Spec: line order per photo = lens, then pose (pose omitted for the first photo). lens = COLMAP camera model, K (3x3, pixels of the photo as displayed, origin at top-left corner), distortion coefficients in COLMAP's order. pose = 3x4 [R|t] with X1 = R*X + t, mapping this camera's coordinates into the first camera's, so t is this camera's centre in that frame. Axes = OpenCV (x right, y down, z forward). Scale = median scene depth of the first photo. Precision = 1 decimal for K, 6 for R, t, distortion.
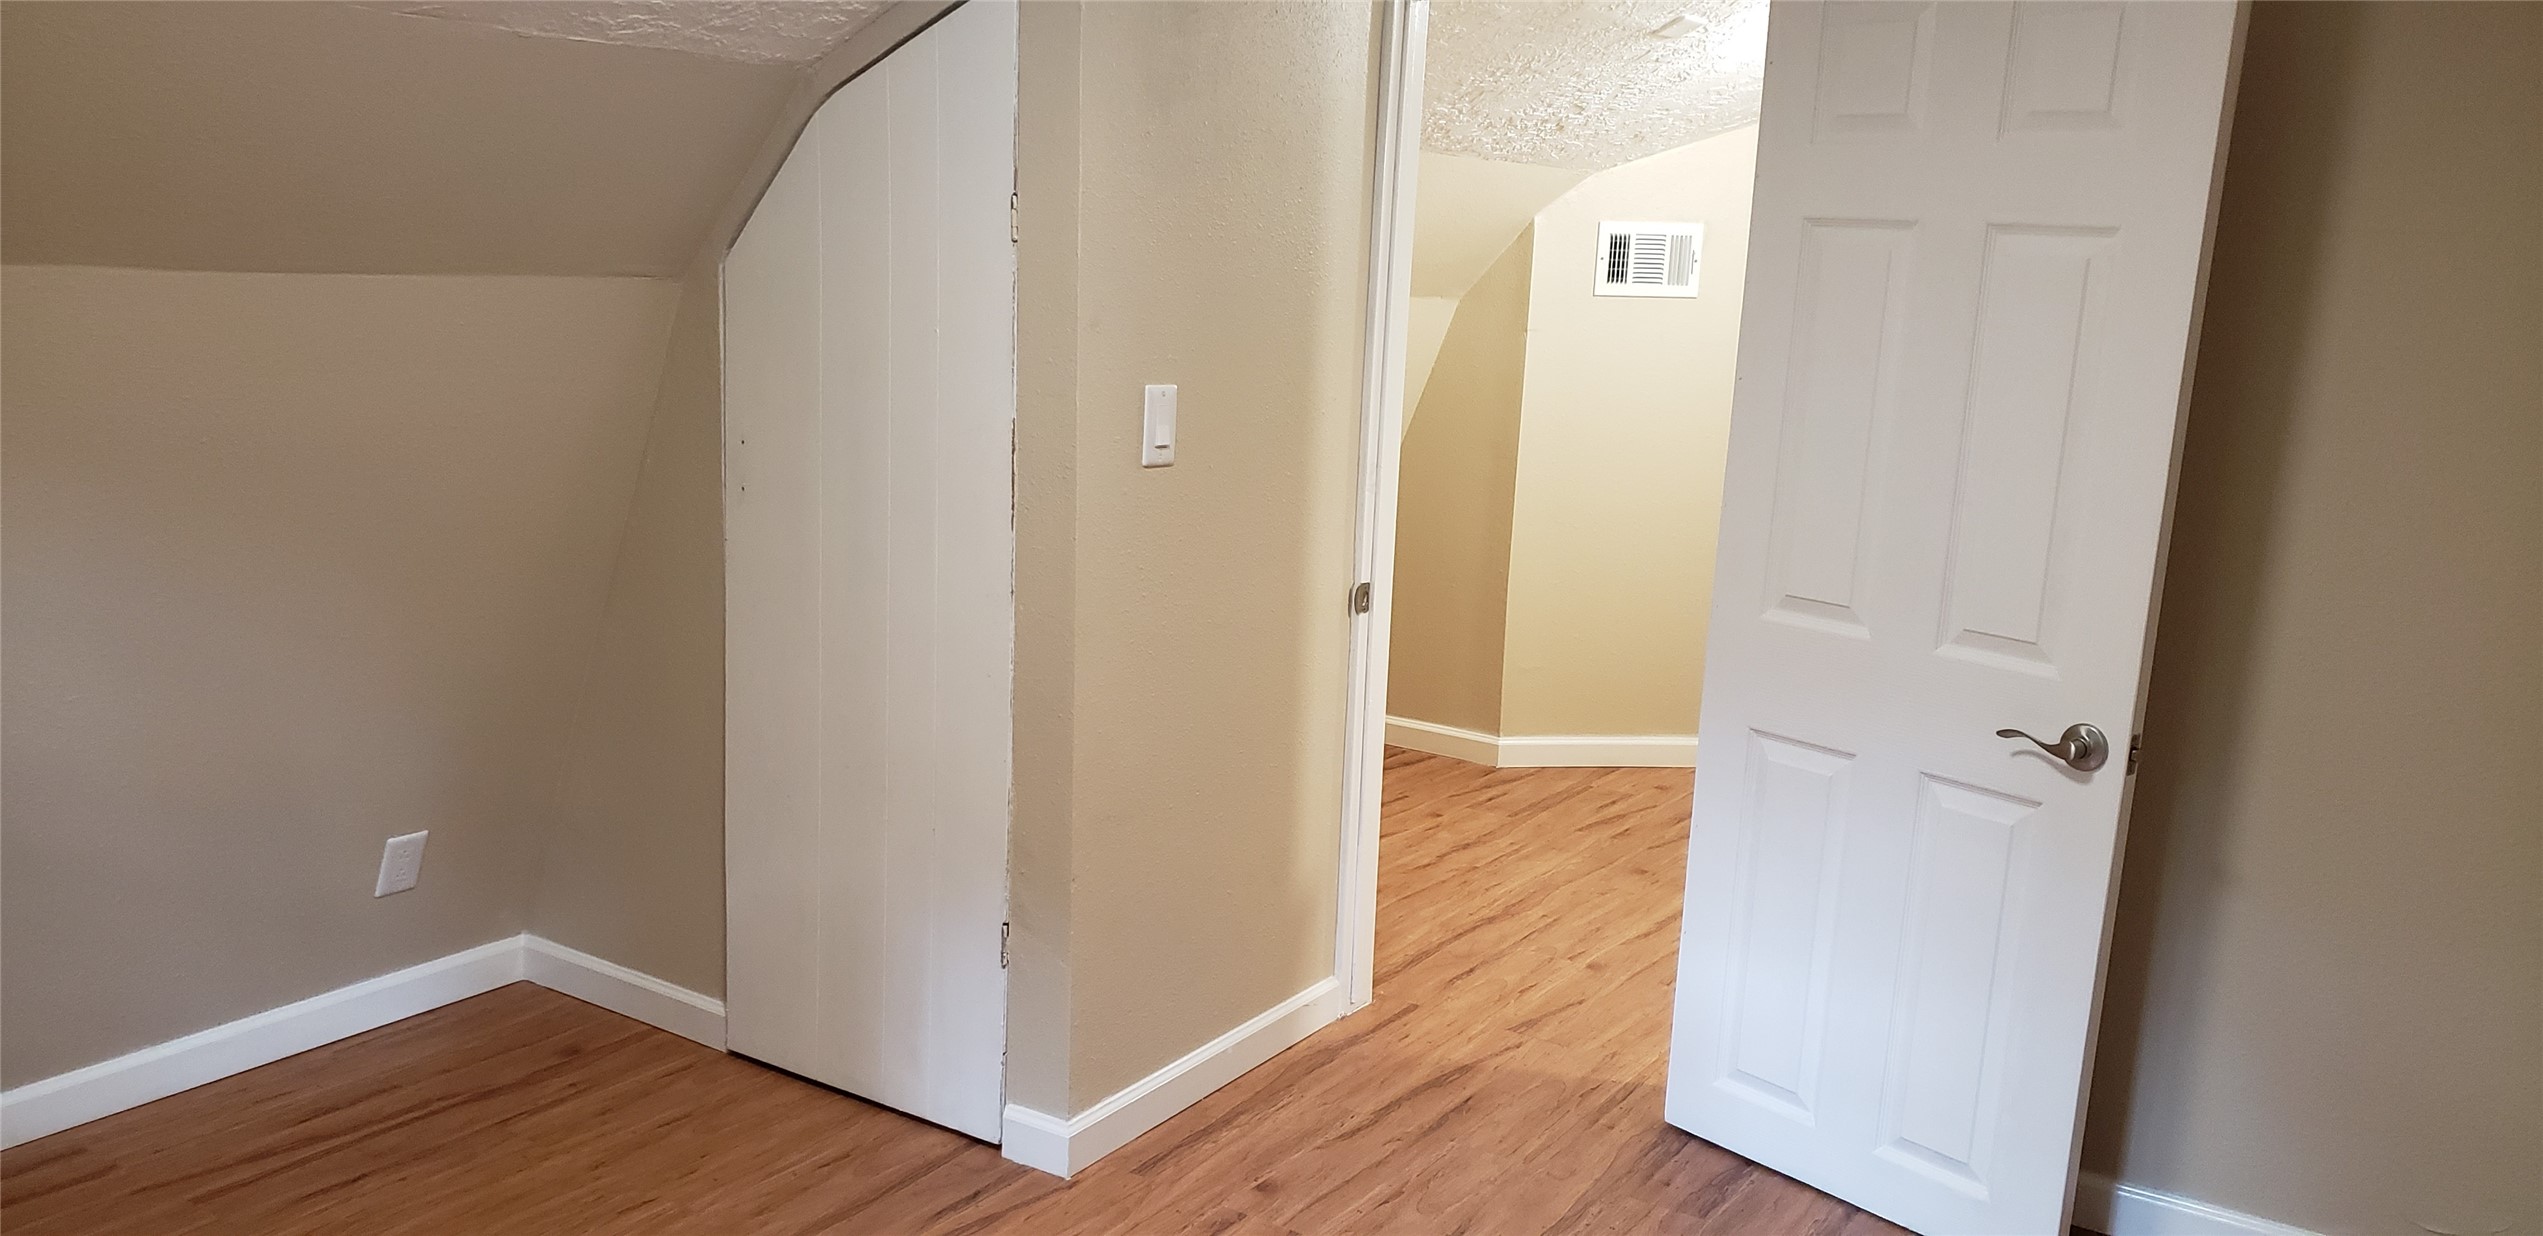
lens RADIAL K [[1954.2, 0, 1271.4], [0, 1954.2, 660.4], [0, 0, 1]] dist [-0.004902, -0.008081]
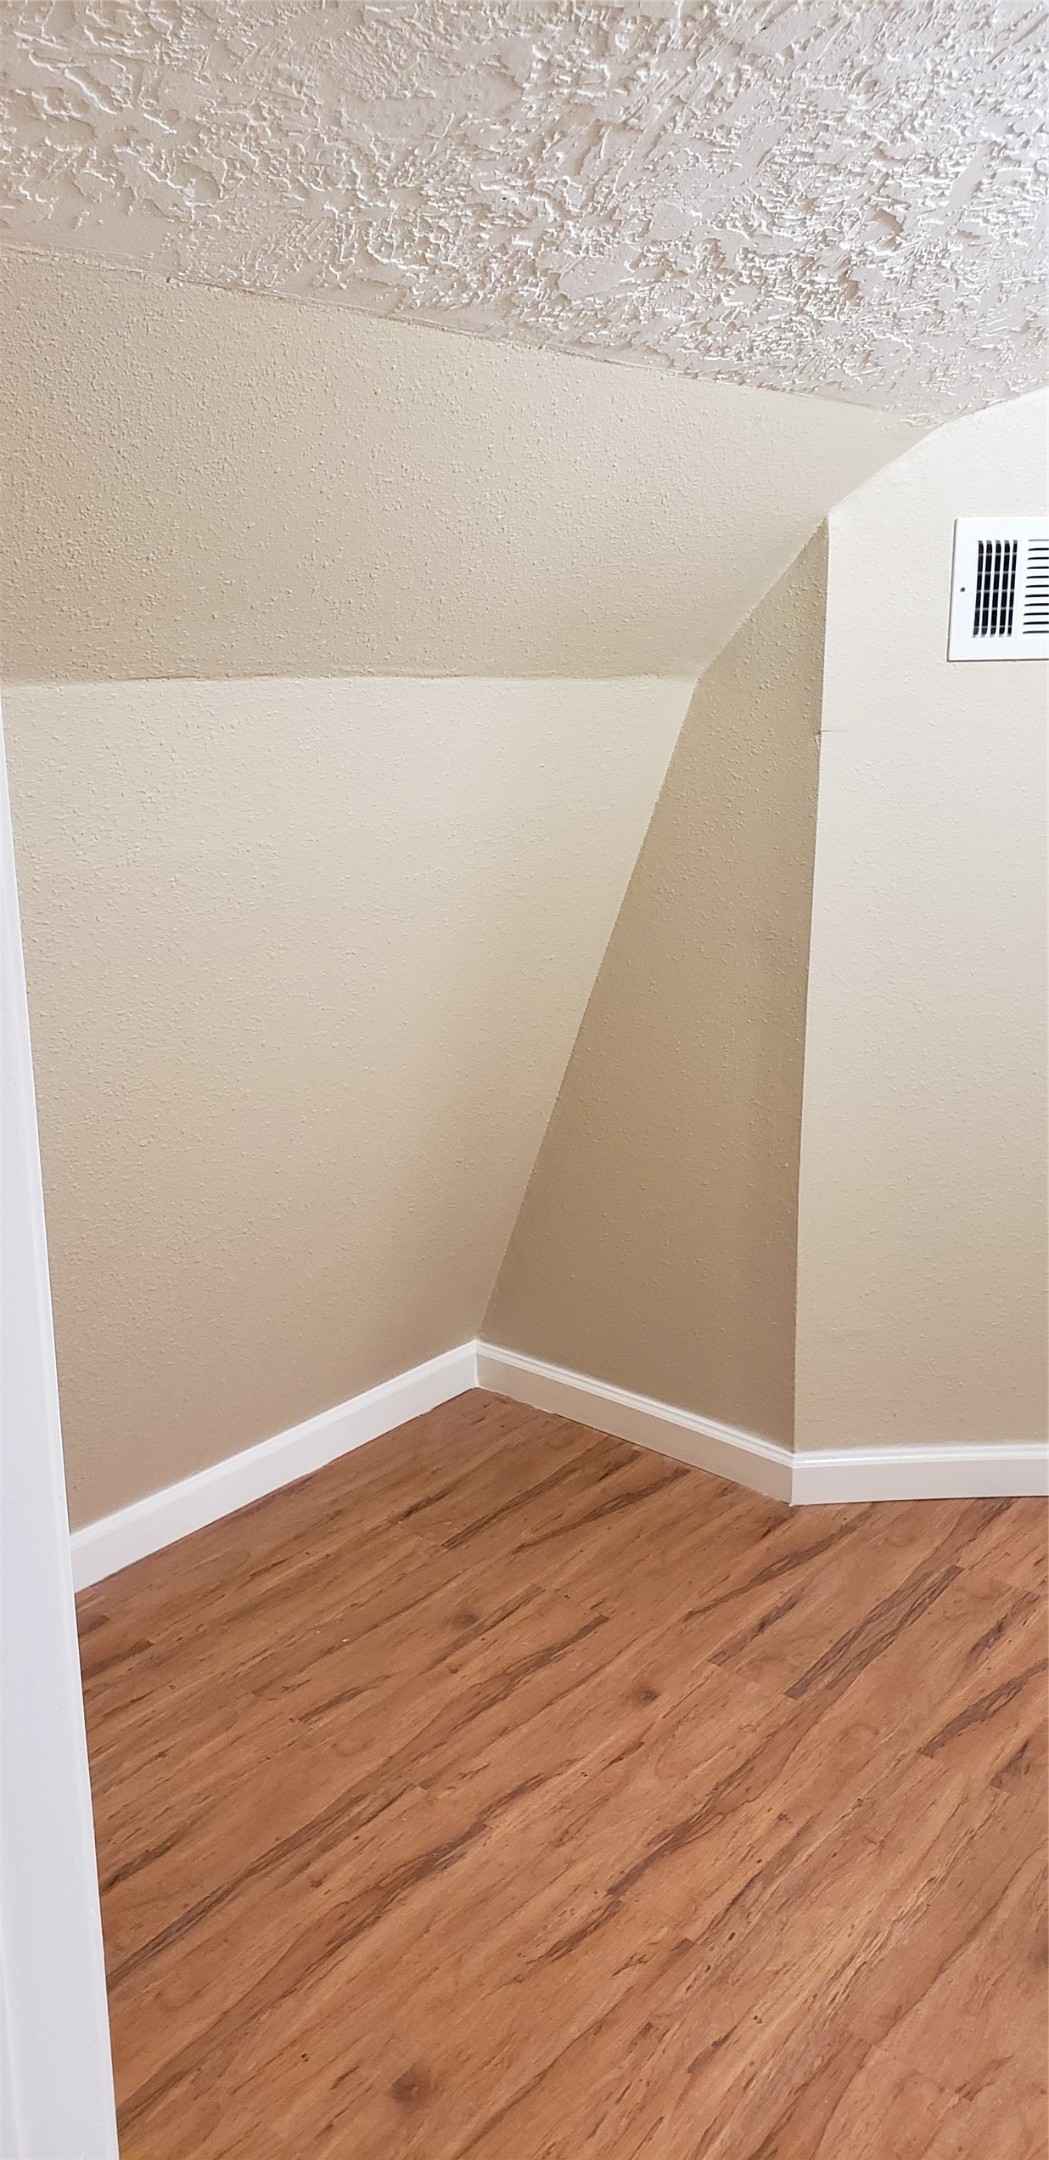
lens RADIAL K [[1792.3, 0, 488.9], [0, 1792.3, 1077.7], [0, 0, 1]] dist [-0.080096, 0.185397]
pose [[0.993437, -0.020691, -0.112493, 0.095250], [0.025233, 0.998916, 0.039109, -0.098128], [0.111562, -0.041691, 0.992883, 0.513980]]
